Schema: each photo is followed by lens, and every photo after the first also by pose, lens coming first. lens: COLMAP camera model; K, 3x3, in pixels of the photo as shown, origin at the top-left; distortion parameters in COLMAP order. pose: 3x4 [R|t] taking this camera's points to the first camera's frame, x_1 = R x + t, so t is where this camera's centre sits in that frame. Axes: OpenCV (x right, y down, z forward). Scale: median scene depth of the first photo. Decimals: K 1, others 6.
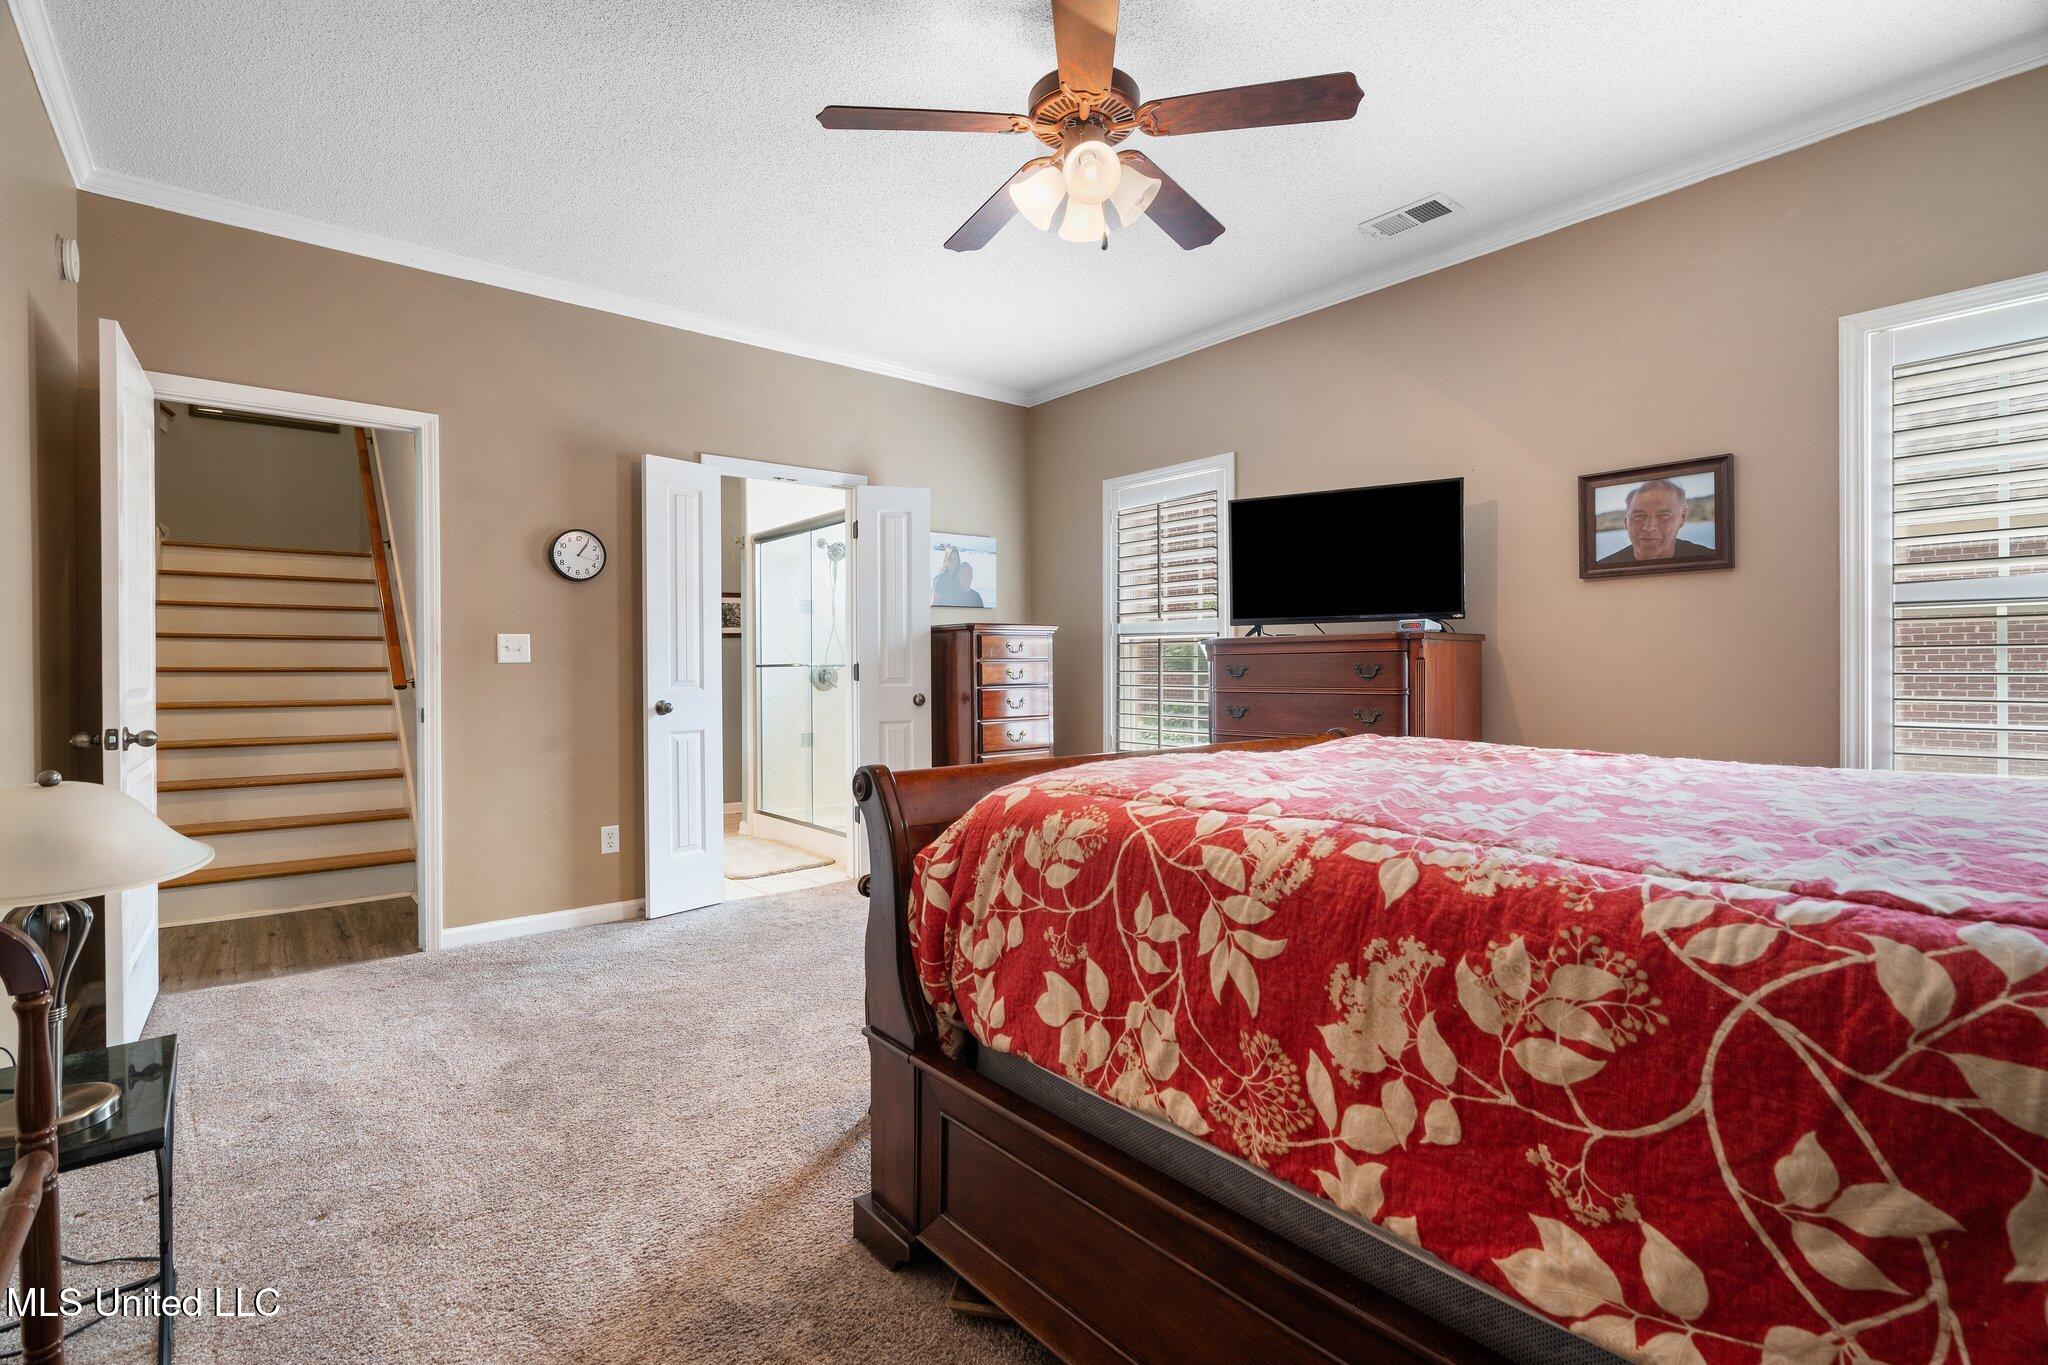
lens RADIAL K [[941.1, 0, 1022.2], [0, 941.1, 670.5], [0, 0, 1]] dist [0.002262, 0.000173]
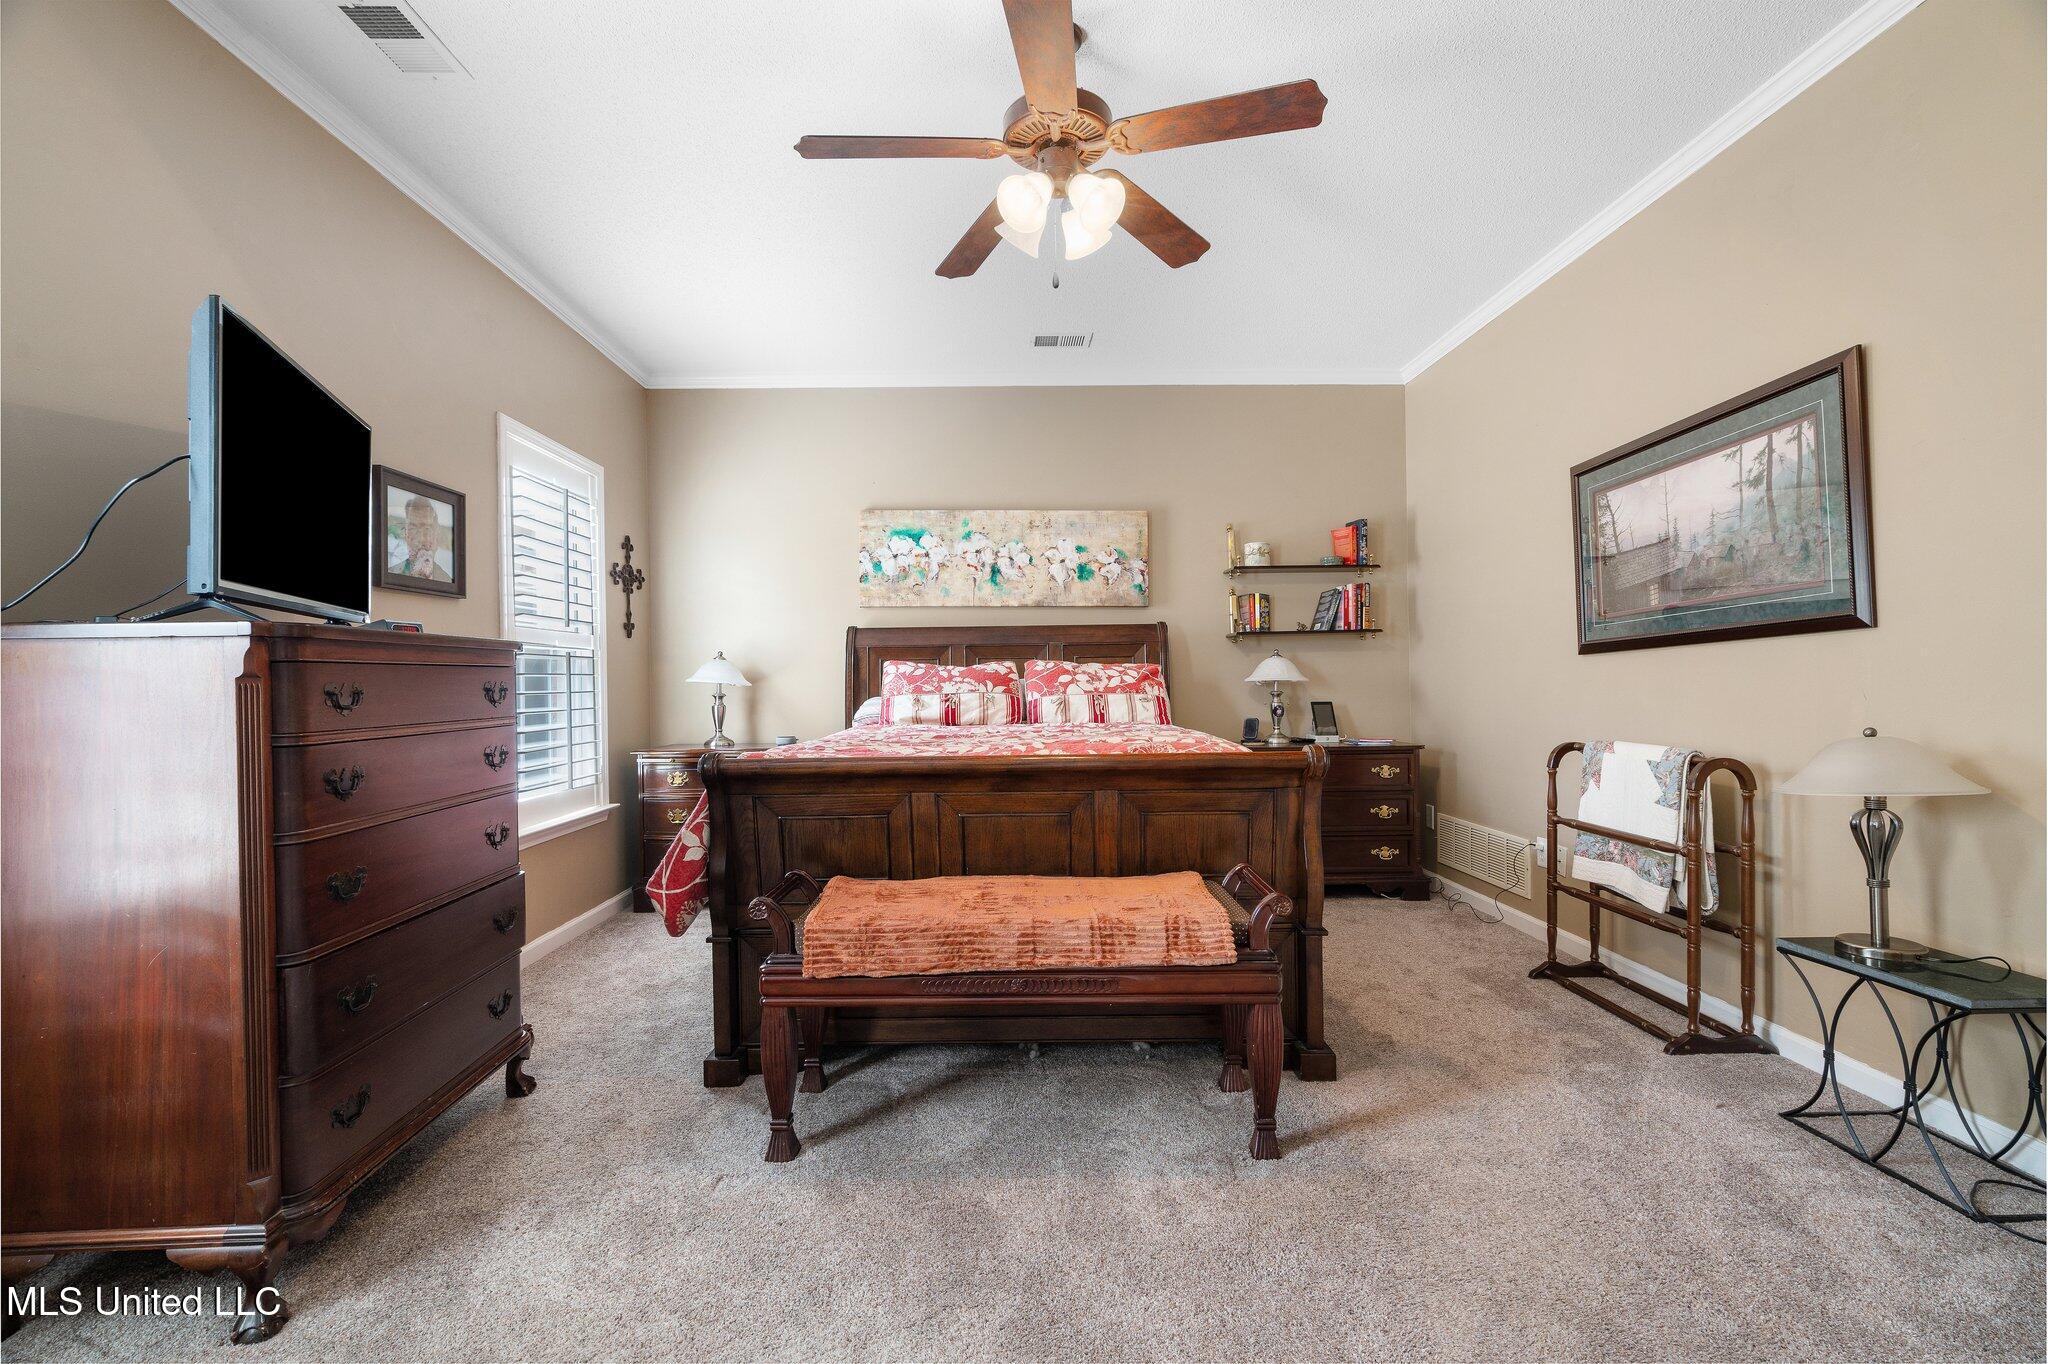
lens RADIAL K [[910.1, 0, 1025.6], [0, 910.1, 685.4], [0, 0, 1]] dist [-0.011976, 0.009275]
pose [[-0.774263, 0.012085, 0.632749, -0.378513], [0.020766, 0.999764, 0.006315, -0.002028], [-0.632523, 0.018029, -0.774331, 1.296850]]
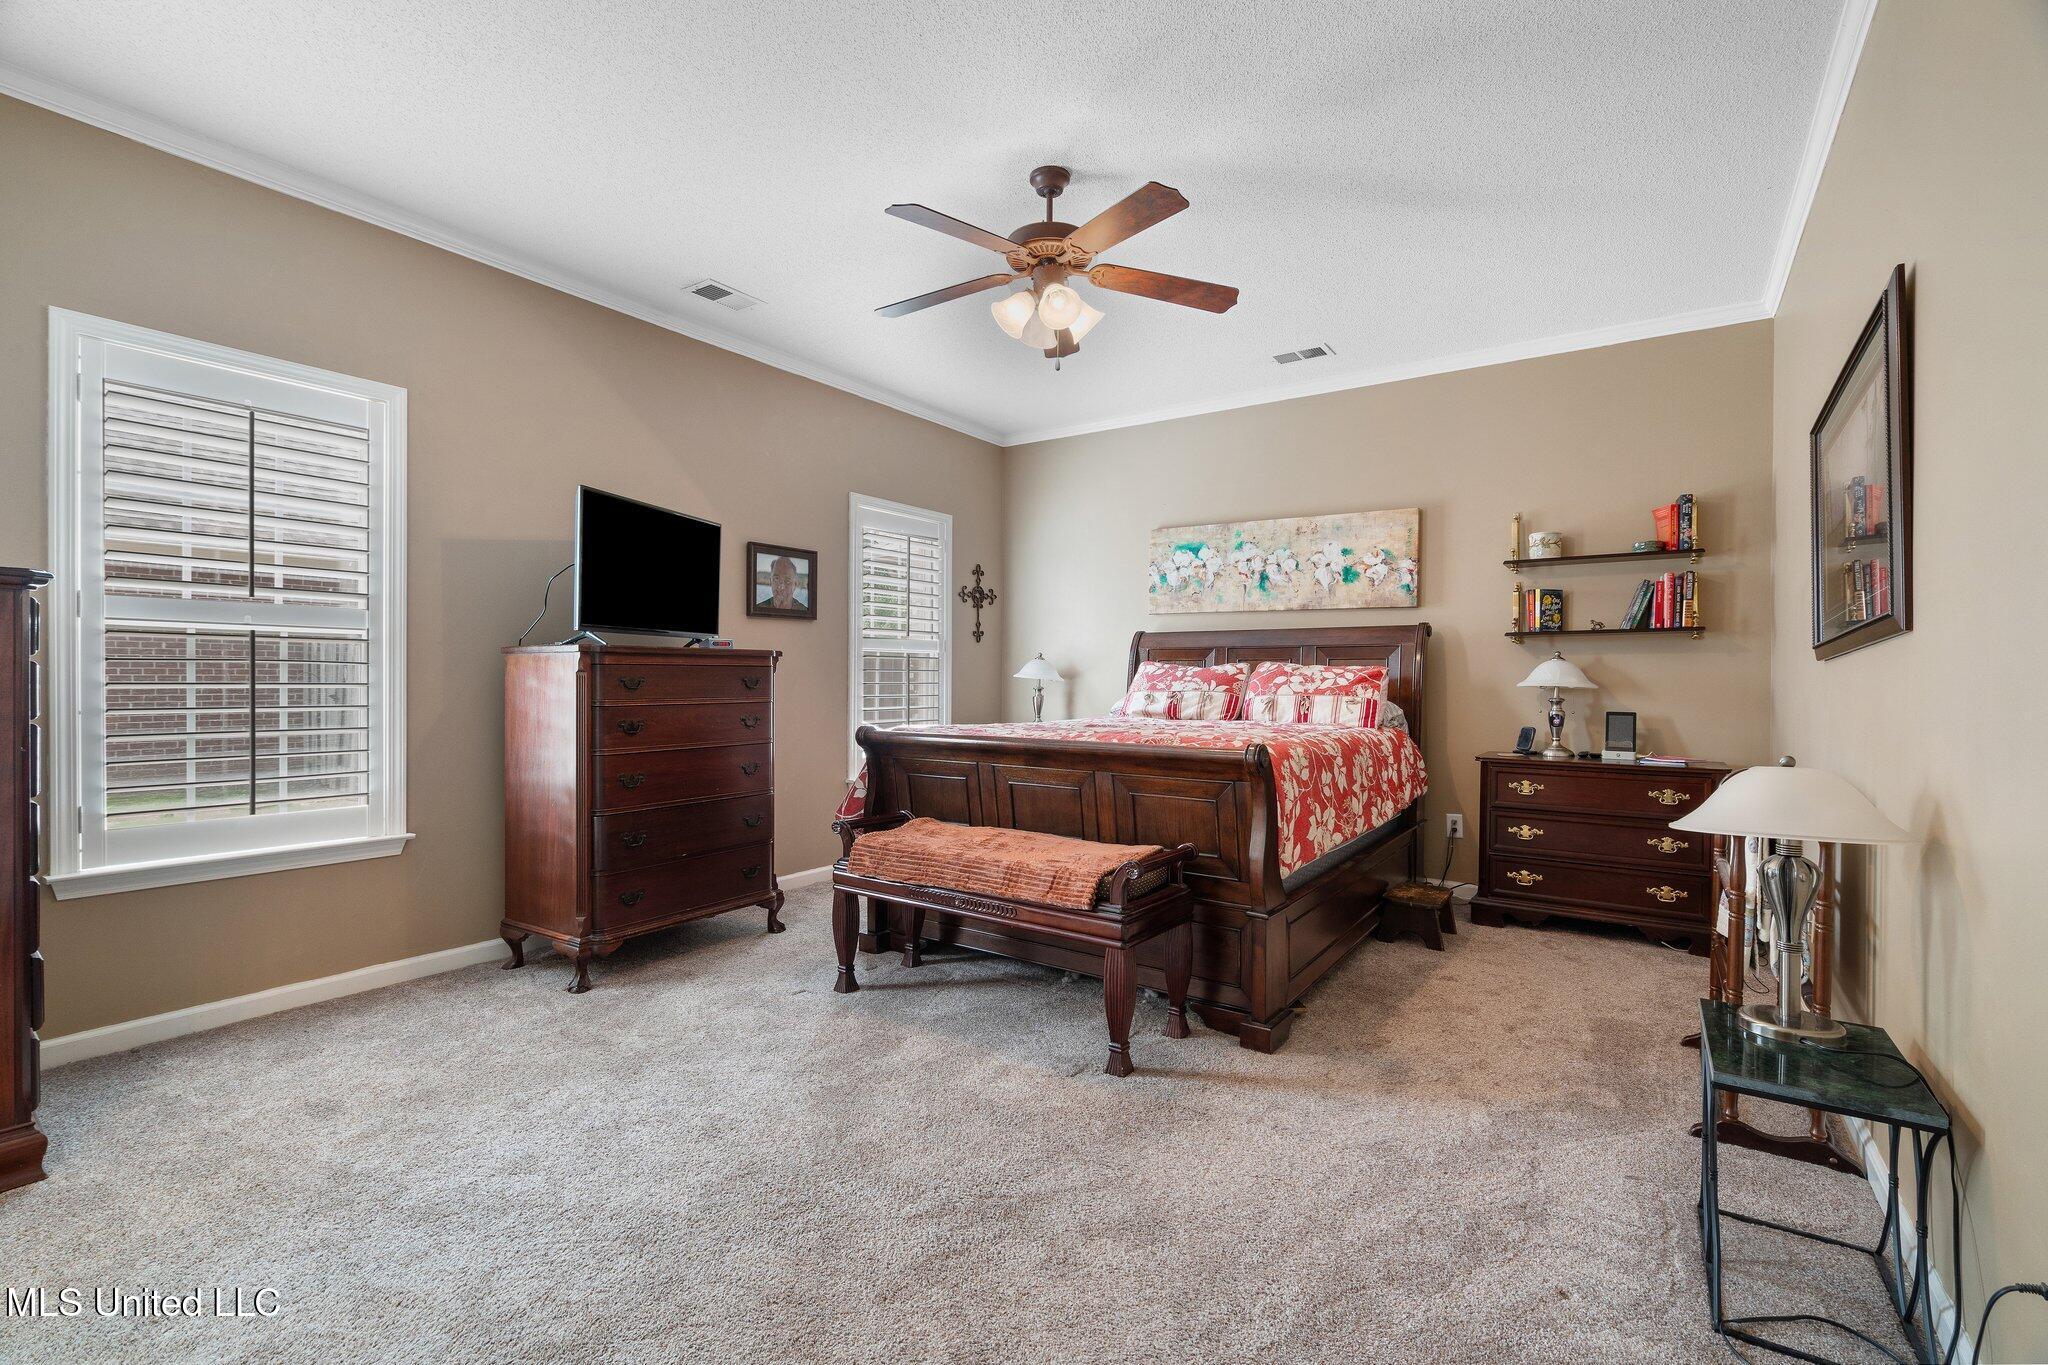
lens RADIAL K [[910.1, 0, 1025.6], [0, 910.1, 685.9], [0, 0, 1]] dist [-0.011976, 0.009275]
pose [[-0.265990, -0.004245, 0.963966, -0.822280], [0.001536, 0.999987, 0.004828, -0.000352], [-0.963974, 0.002765, -0.265980, 0.989356]]
